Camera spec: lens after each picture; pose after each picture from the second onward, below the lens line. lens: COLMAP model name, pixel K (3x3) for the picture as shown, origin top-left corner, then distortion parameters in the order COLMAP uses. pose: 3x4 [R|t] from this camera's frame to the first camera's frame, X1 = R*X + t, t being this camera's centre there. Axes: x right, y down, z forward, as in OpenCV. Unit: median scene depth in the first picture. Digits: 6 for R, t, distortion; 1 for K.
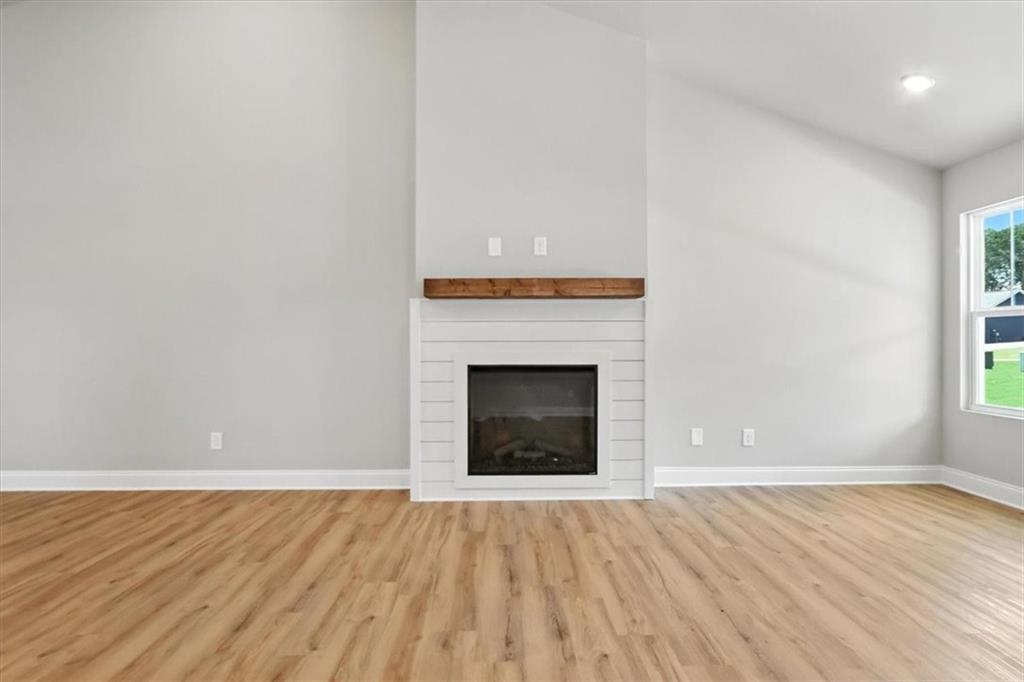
lens RADIAL K [[608.3, 0, 513.2], [0, 608.3, 340.1], [0, 0, 1]] dist [-0.008659, 0.003789]
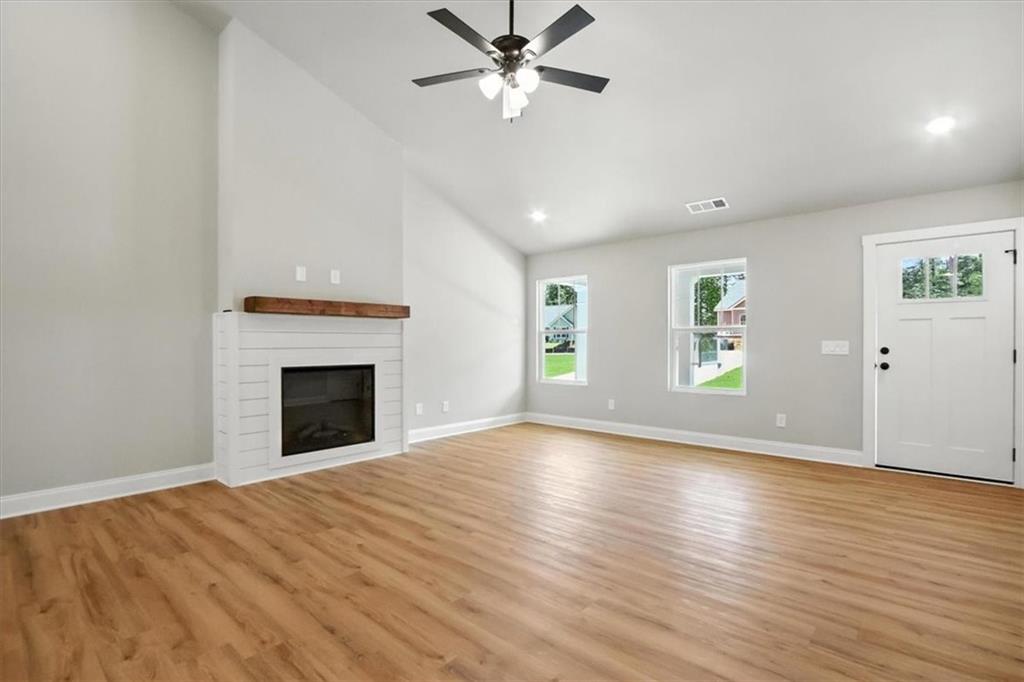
lens RADIAL K [[495.8, 0, 511.6], [0, 495.8, 343.6], [0, 0, 1]] dist [0.003897, 0.000341]
pose [[0.687217, -0.000892, 0.726452, -0.491037], [-0.001151, 0.999997, 0.002316, -0.010894], [-0.726451, -0.002428, 0.687214, -0.033151]]
